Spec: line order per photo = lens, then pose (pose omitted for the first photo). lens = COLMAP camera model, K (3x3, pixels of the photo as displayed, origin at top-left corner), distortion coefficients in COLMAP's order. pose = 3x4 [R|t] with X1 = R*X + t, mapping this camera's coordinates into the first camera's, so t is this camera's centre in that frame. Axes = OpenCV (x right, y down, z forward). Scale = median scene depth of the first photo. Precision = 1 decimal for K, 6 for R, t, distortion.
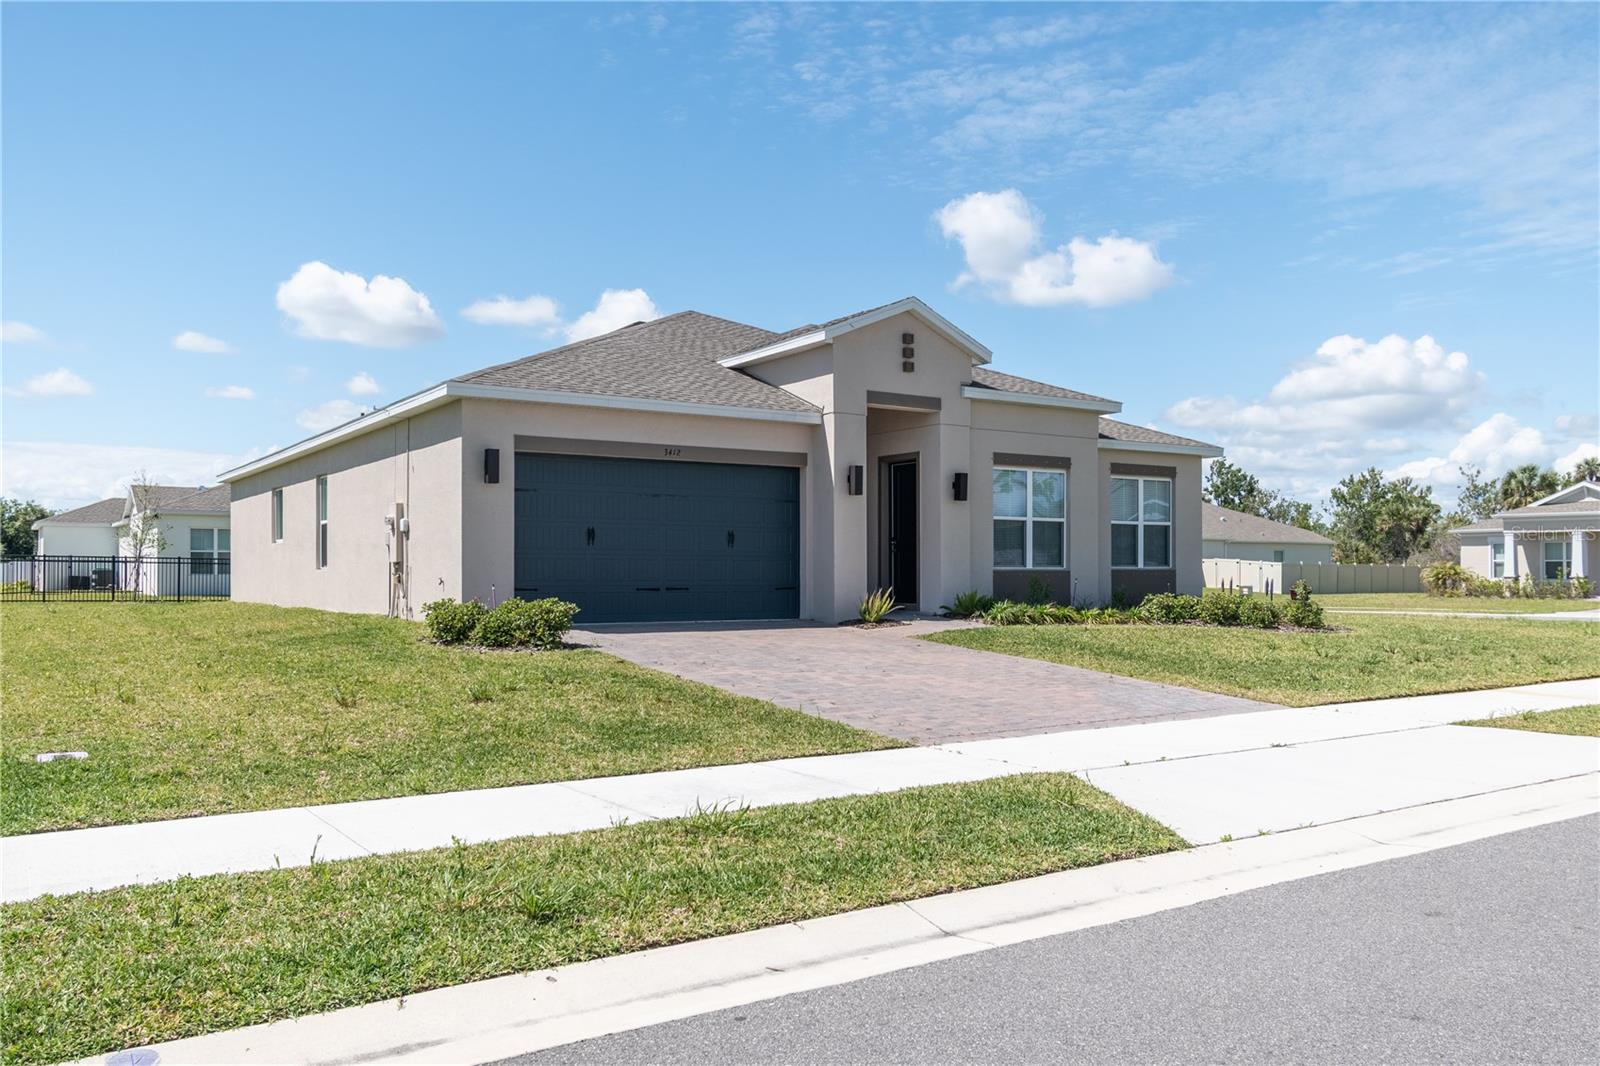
lens RADIAL K [[1228.8, 0, 790.9], [0, 1228.8, 549.0], [0, 0, 1]] dist [0.035172, 0.008040]
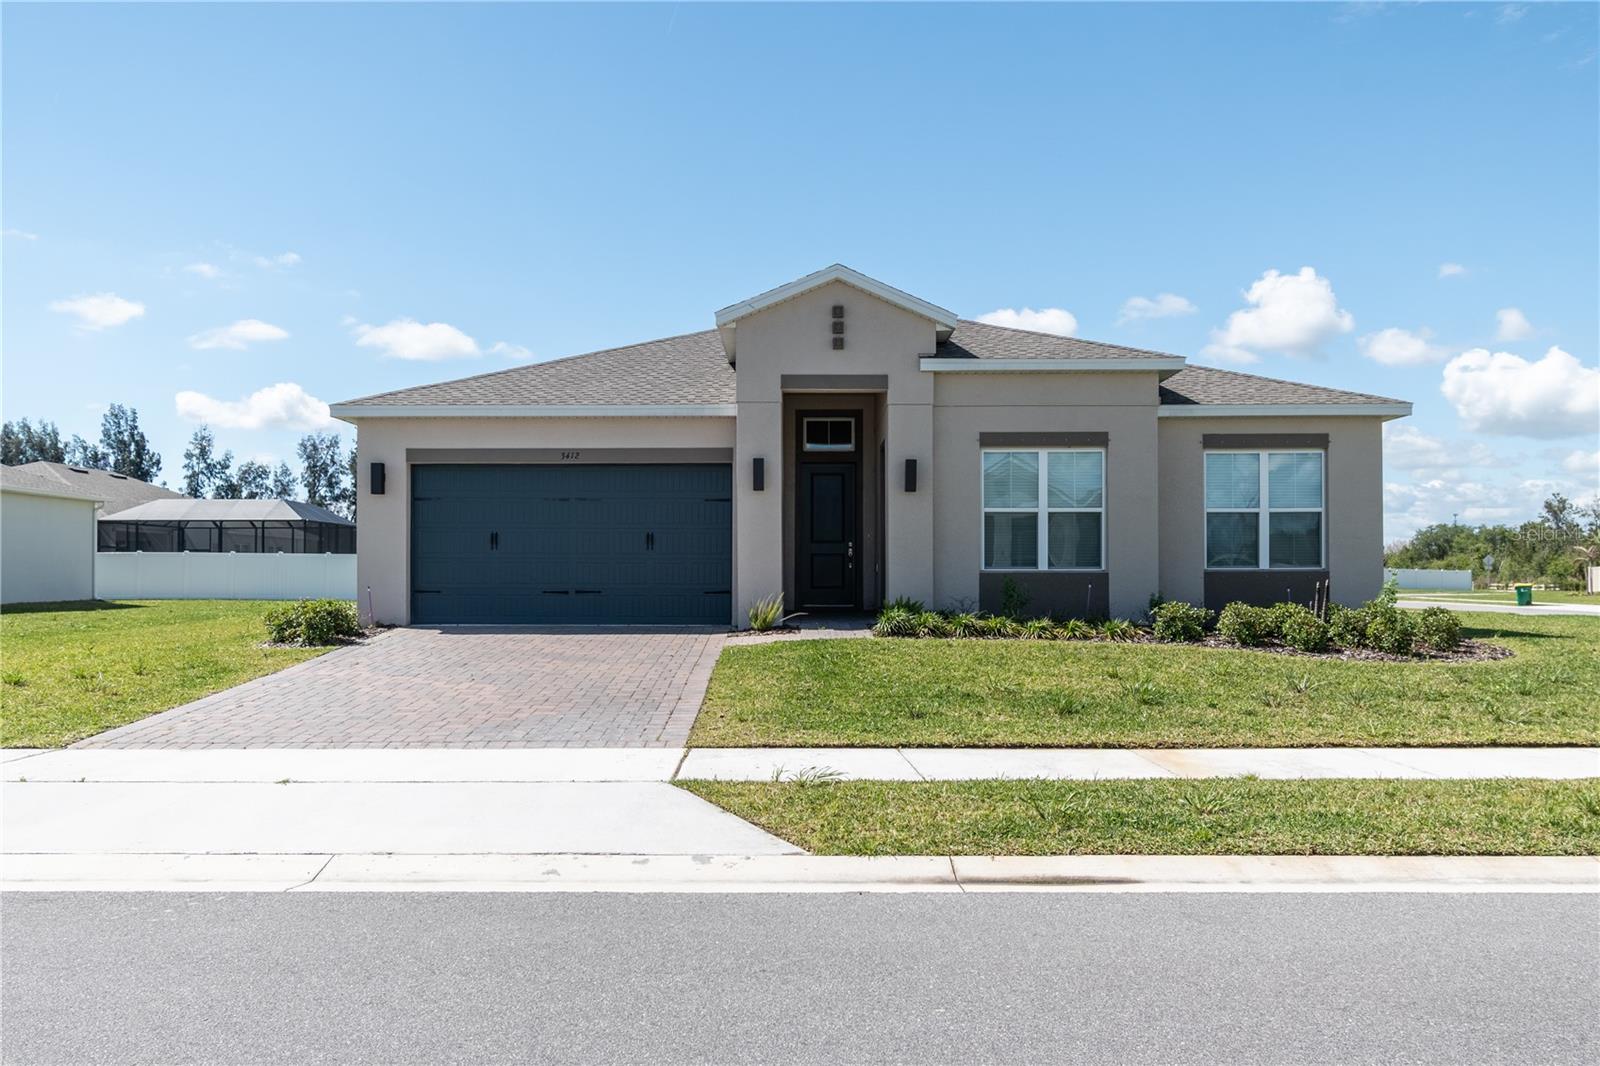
lens RADIAL K [[1228.8, 0, 787.9], [0, 1228.8, 546.4], [0, 0, 1]] dist [0.035172, 0.008040]
pose [[0.822533, -0.016263, -0.568485, 0.516453], [0.010373, 0.999854, -0.013596, 0.009193], [0.568623, 0.005287, 0.822581, 0.226736]]
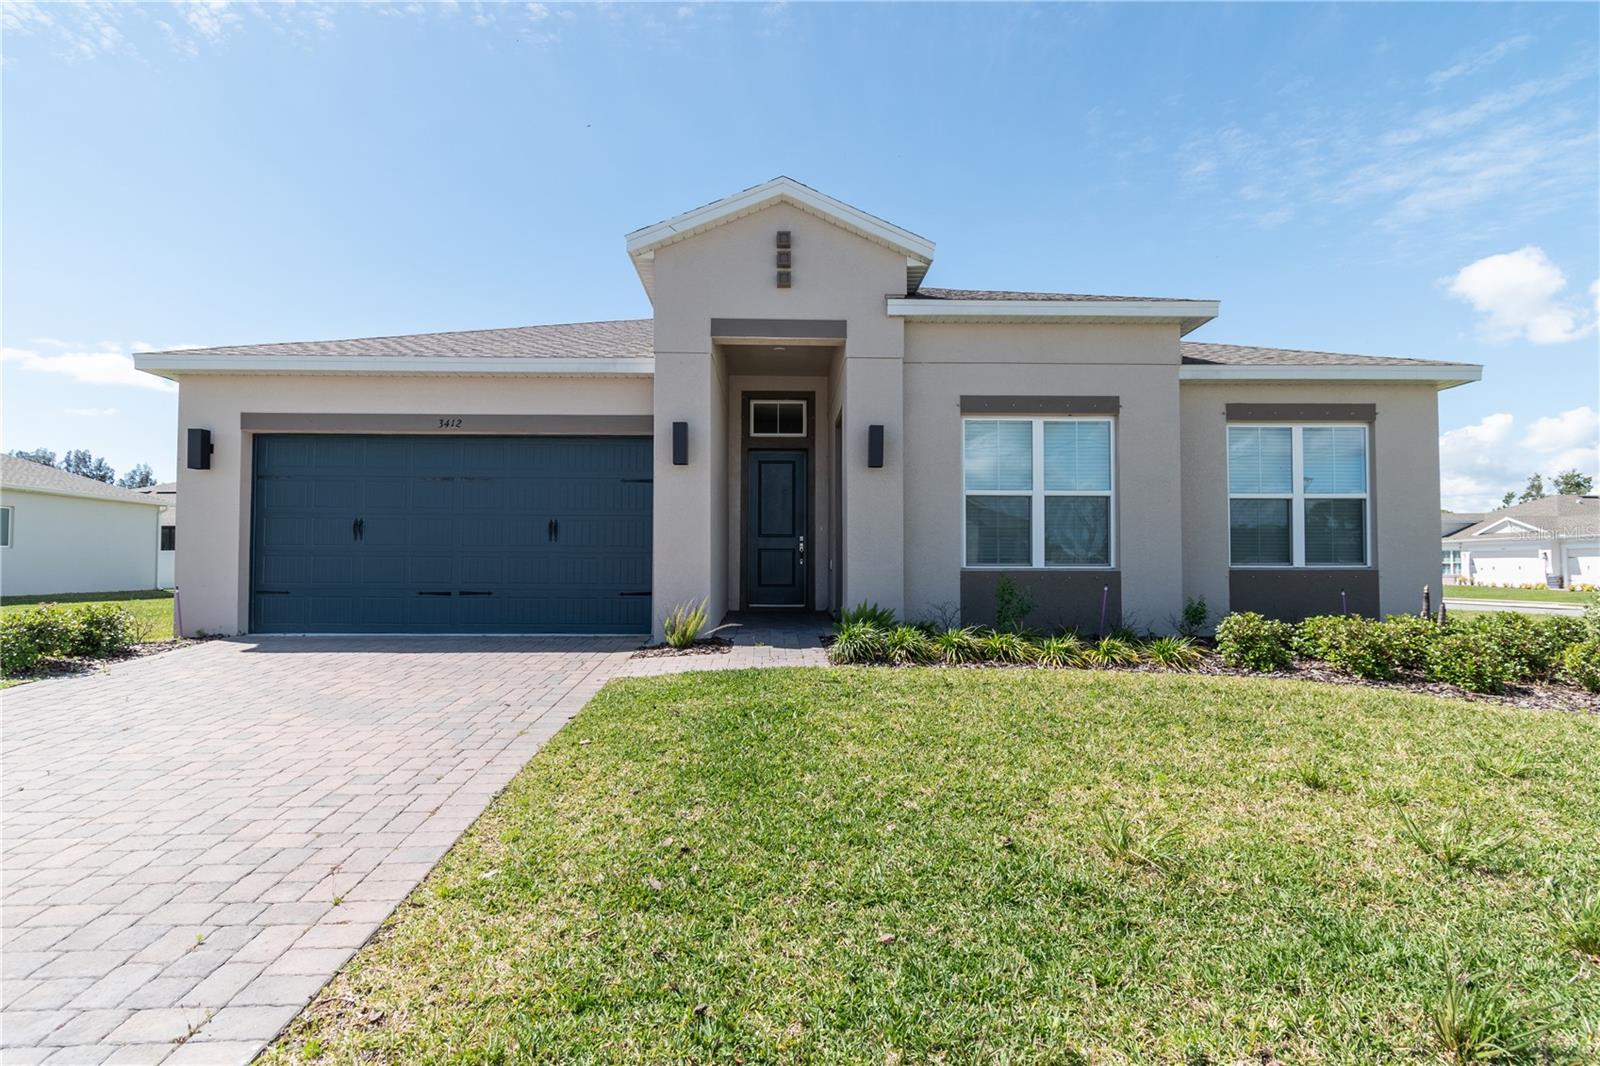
lens RADIAL K [[766.2, 0, 799.4], [0, 766.2, 534.5], [0, 0, 1]] dist [-0.002526, -0.005068]
pose [[0.844221, -0.024953, -0.535414, 0.302588], [0.007282, 0.999358, -0.035092, 0.011122], [0.535946, 0.025726, 0.843860, 0.582074]]
